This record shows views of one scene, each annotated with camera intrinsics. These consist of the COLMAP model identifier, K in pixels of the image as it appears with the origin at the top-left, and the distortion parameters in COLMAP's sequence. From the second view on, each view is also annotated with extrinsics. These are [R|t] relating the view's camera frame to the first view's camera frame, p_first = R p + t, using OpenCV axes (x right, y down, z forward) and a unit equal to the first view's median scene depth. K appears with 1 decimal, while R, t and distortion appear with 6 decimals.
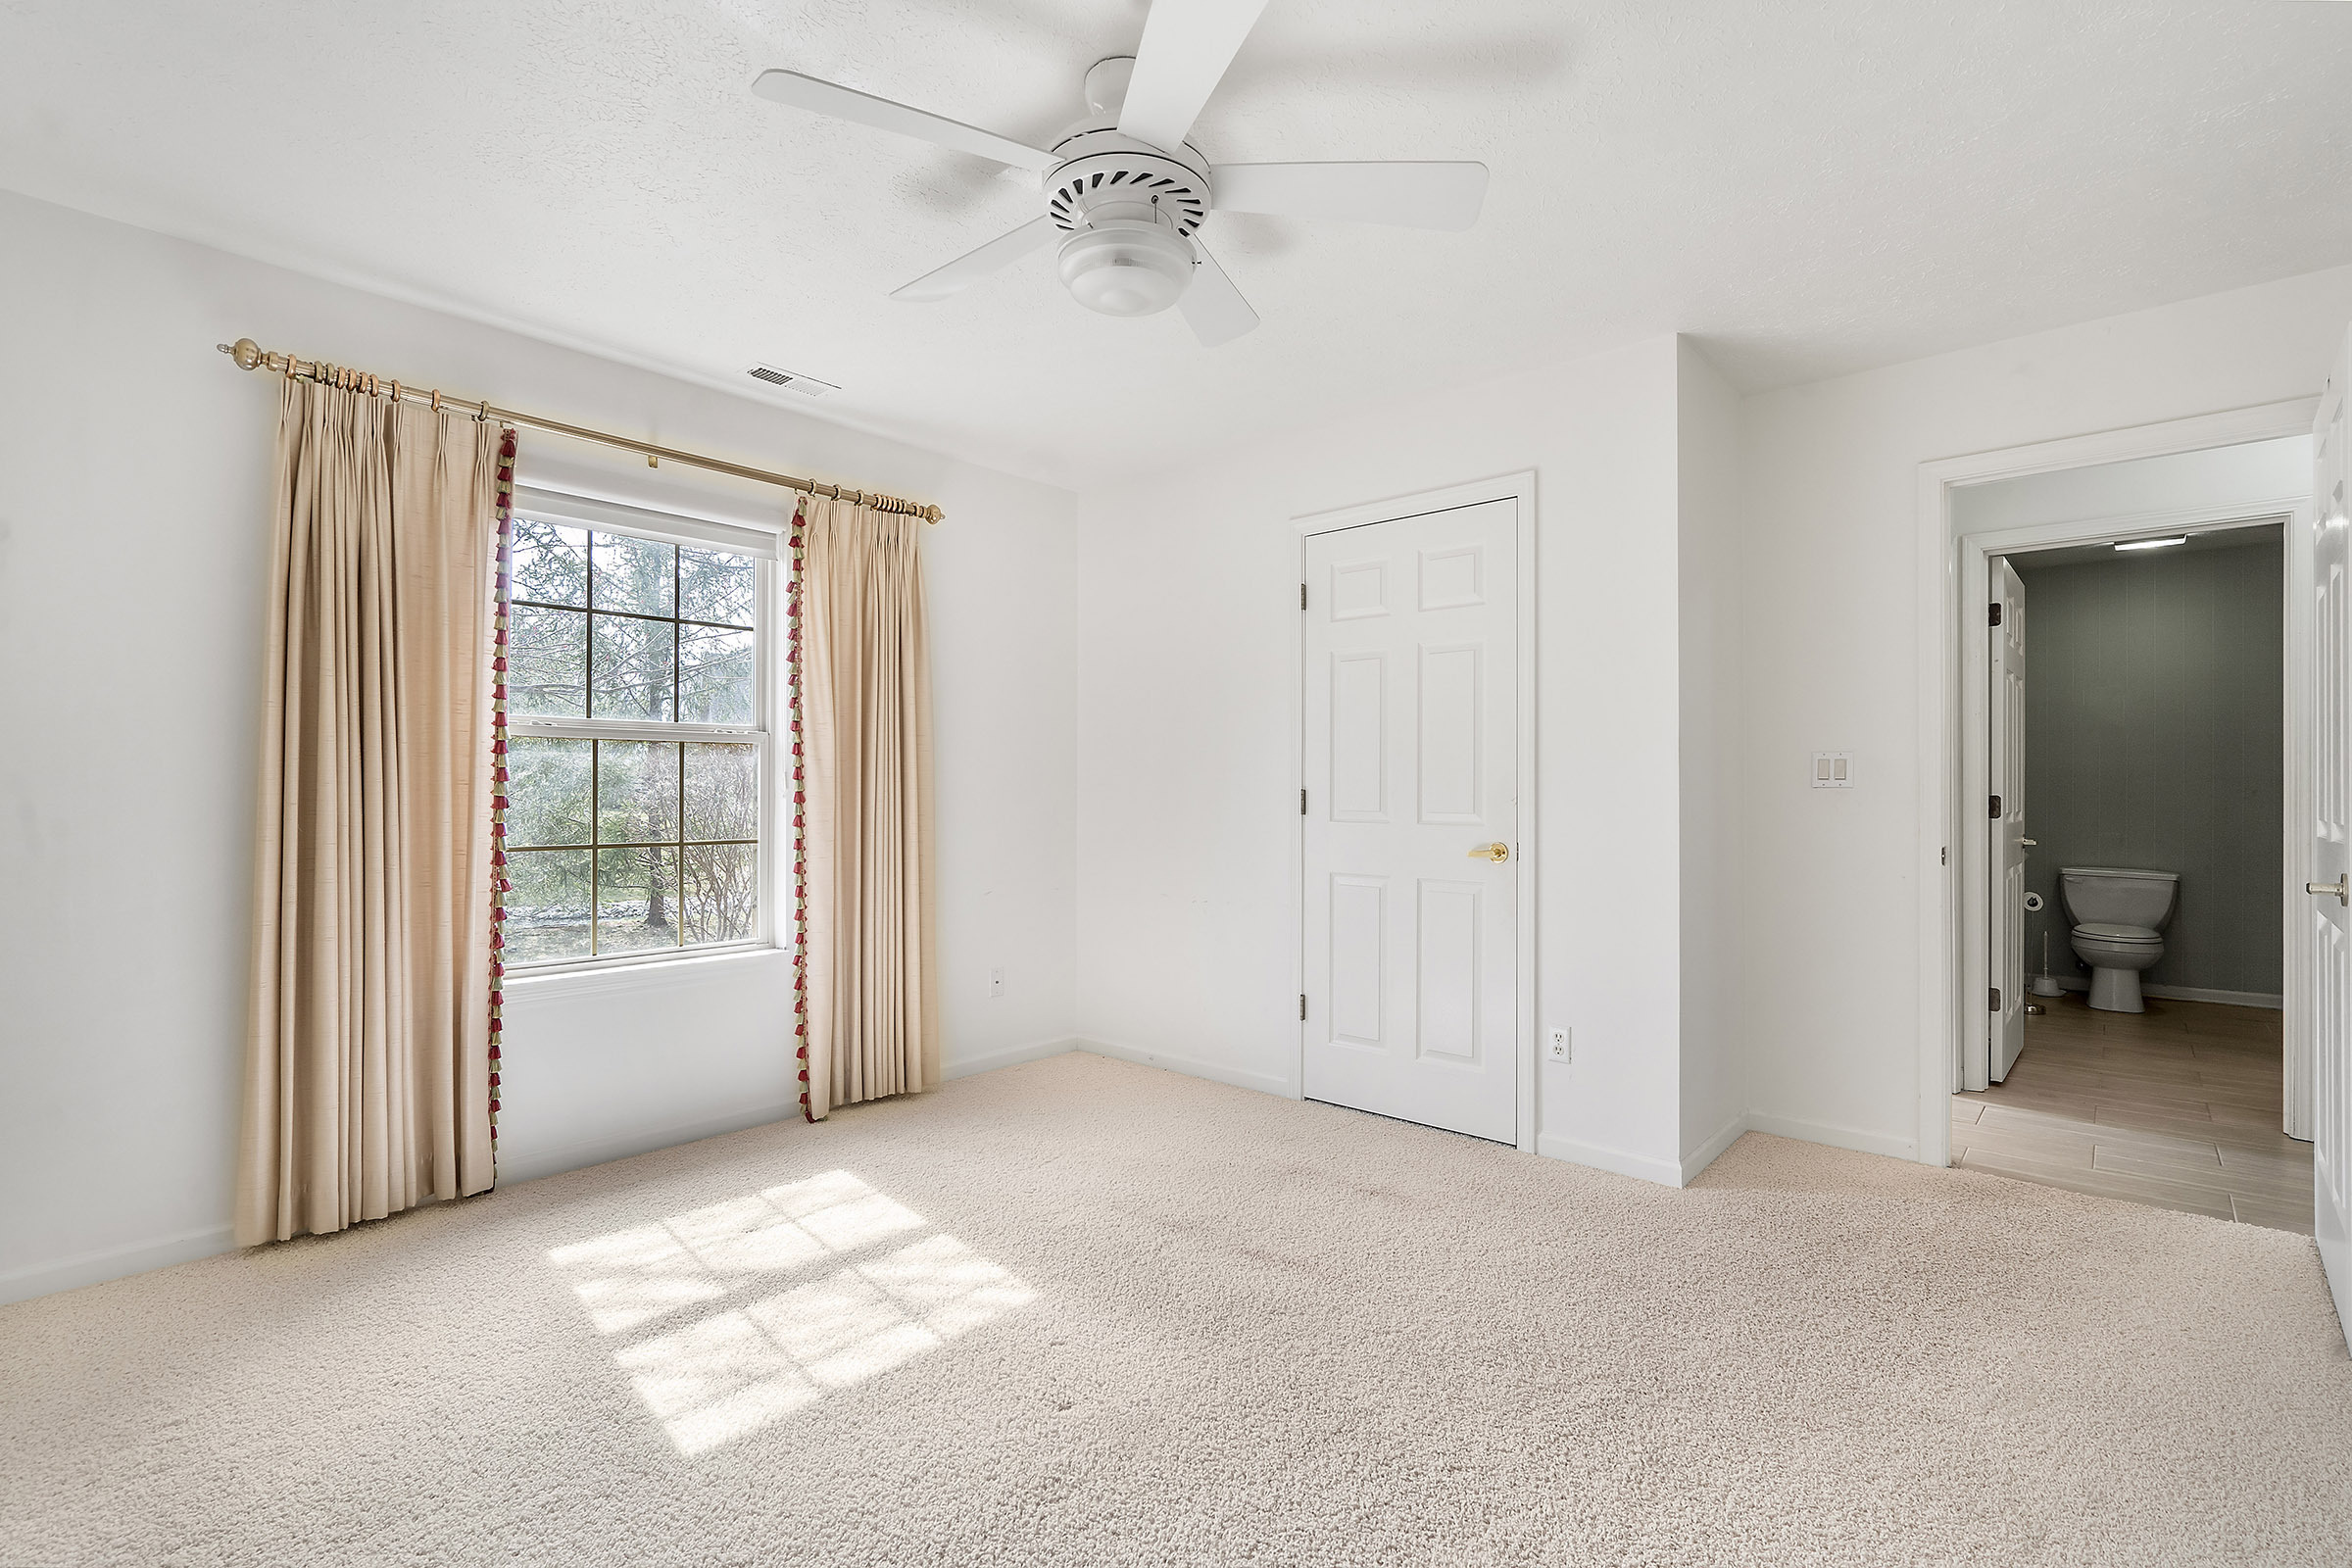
lens RADIAL K [[1074.7, 0, 1180.4], [0, 1074.7, 793.5], [0, 0, 1]] dist [-0.000919, 0.001365]
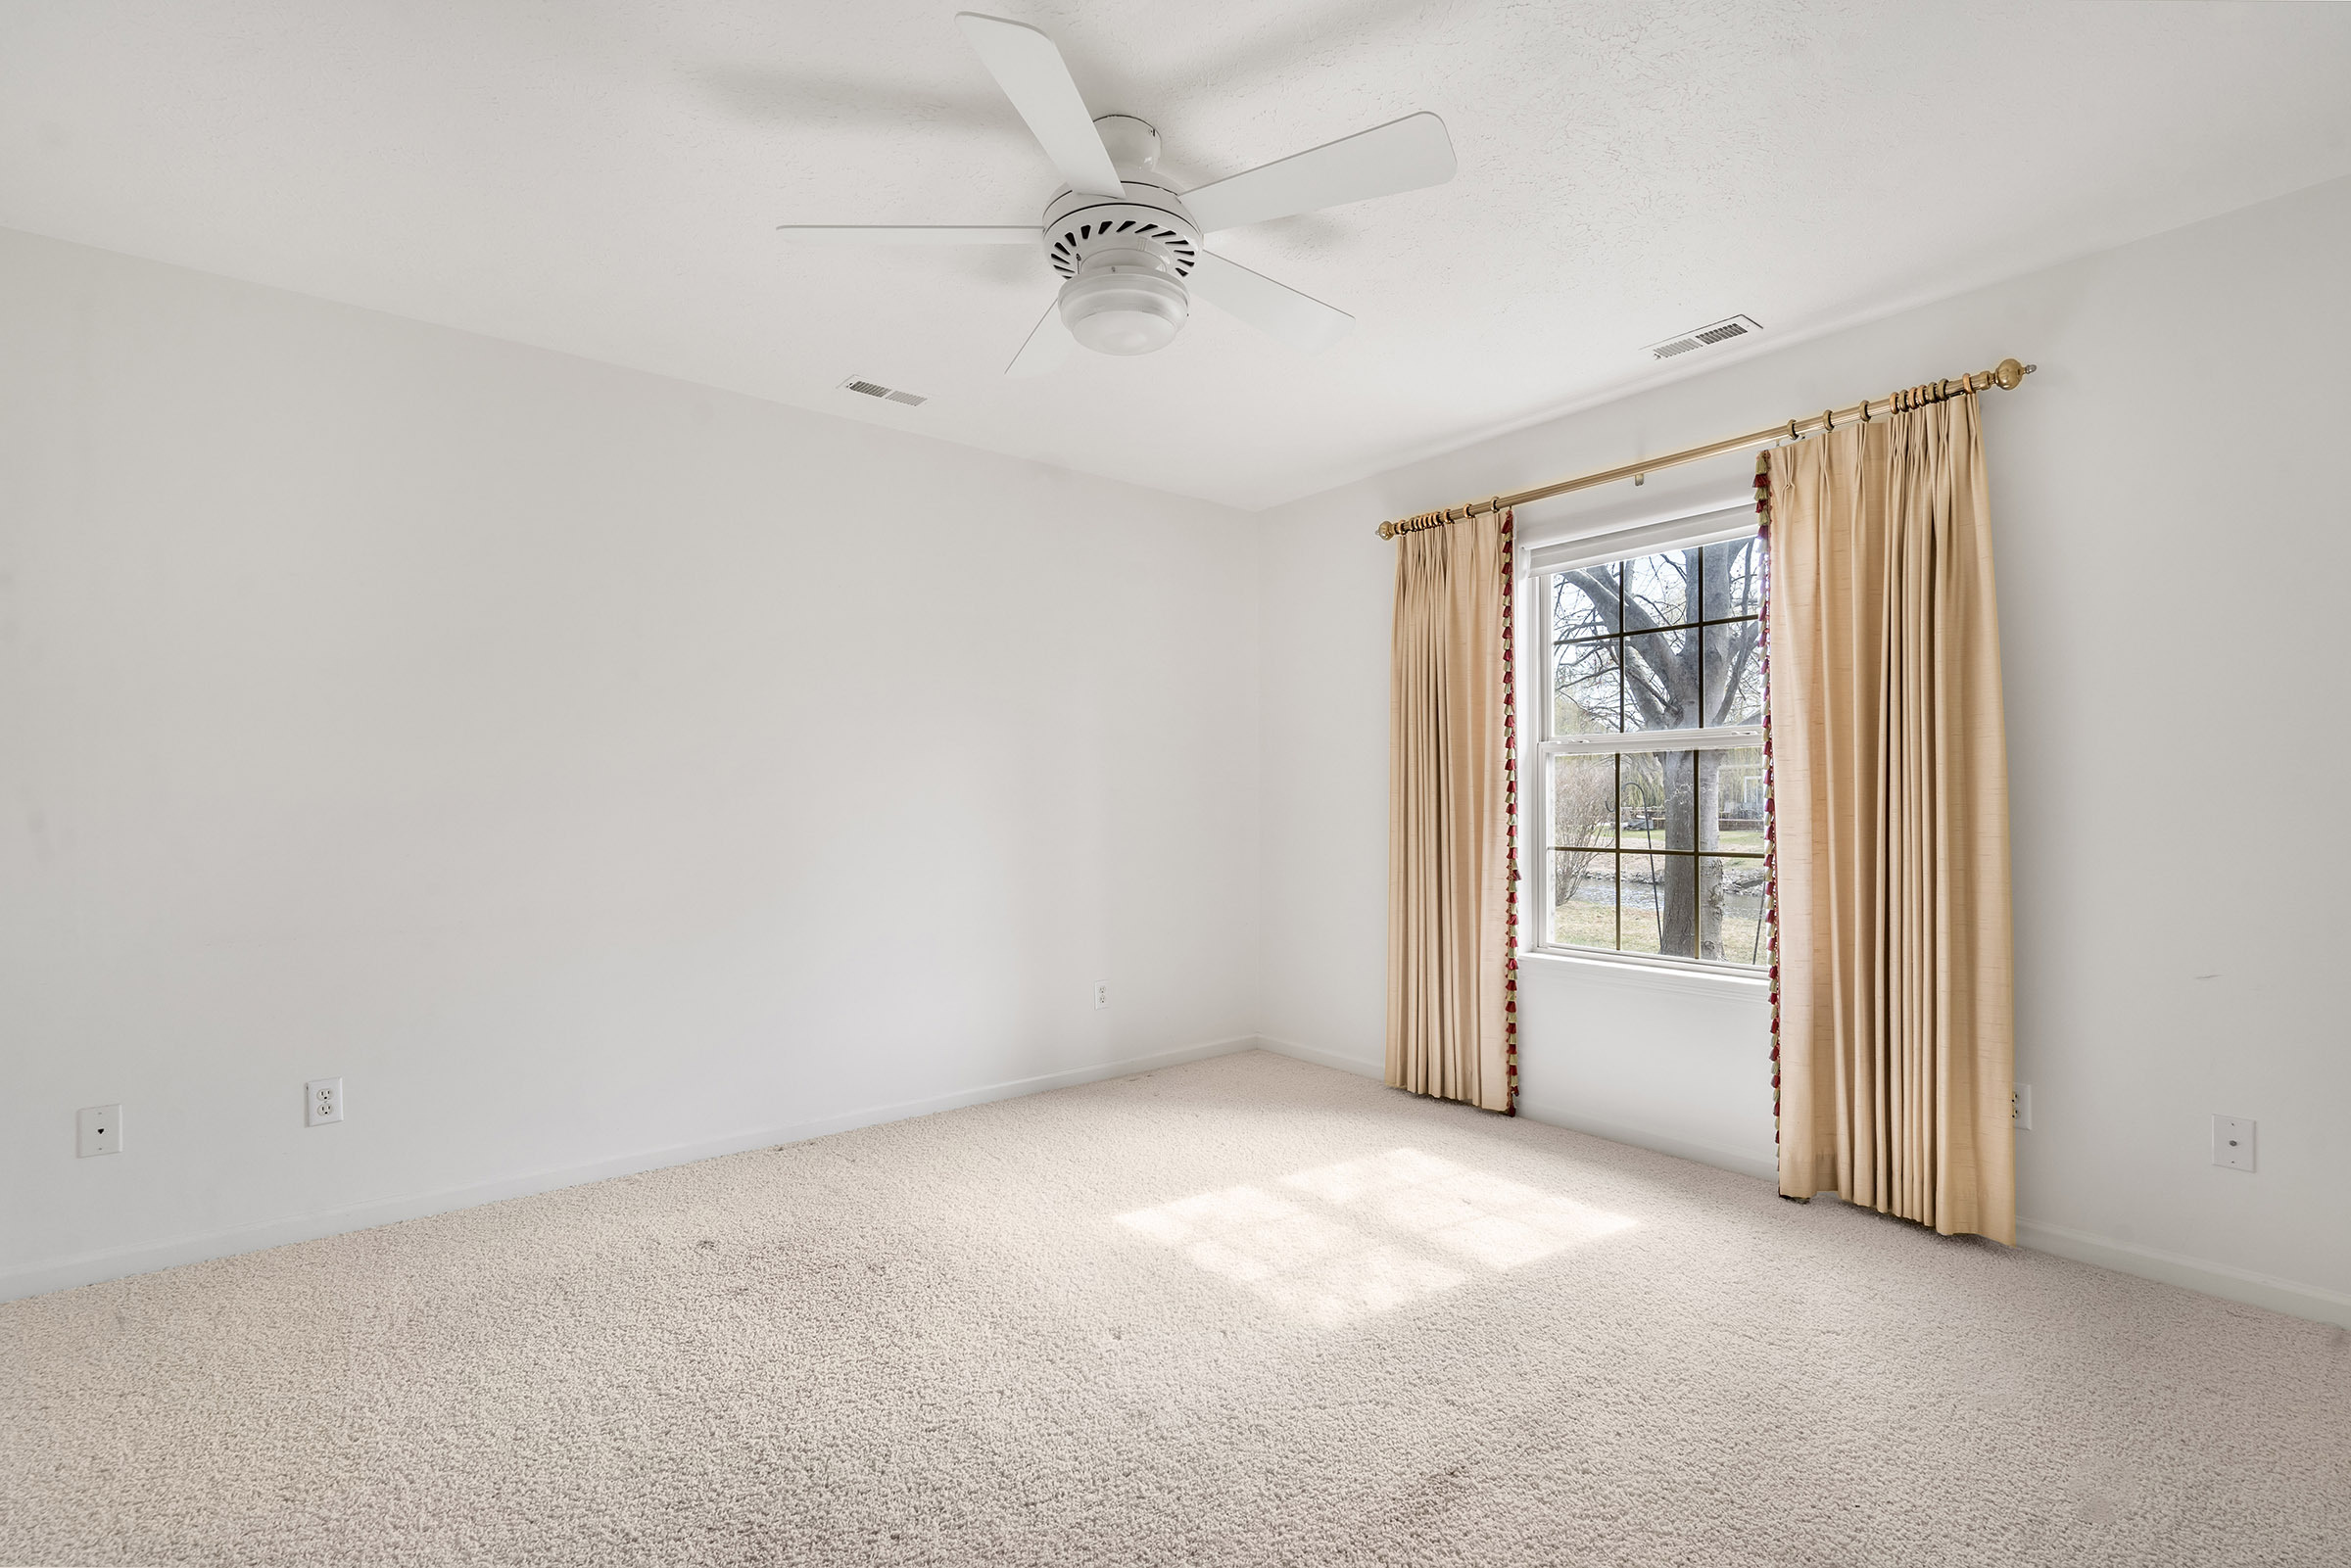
lens RADIAL K [[1101.8, 0, 1215.6], [0, 1101.8, 794.6], [0, 0, 1]] dist [-0.003133, 0.000953]
pose [[-0.163003, -0.005018, -0.986613, 0.700700], [0.004005, 0.999975, -0.005747, -0.002168], [0.986618, -0.004888, -0.162978, 0.873876]]
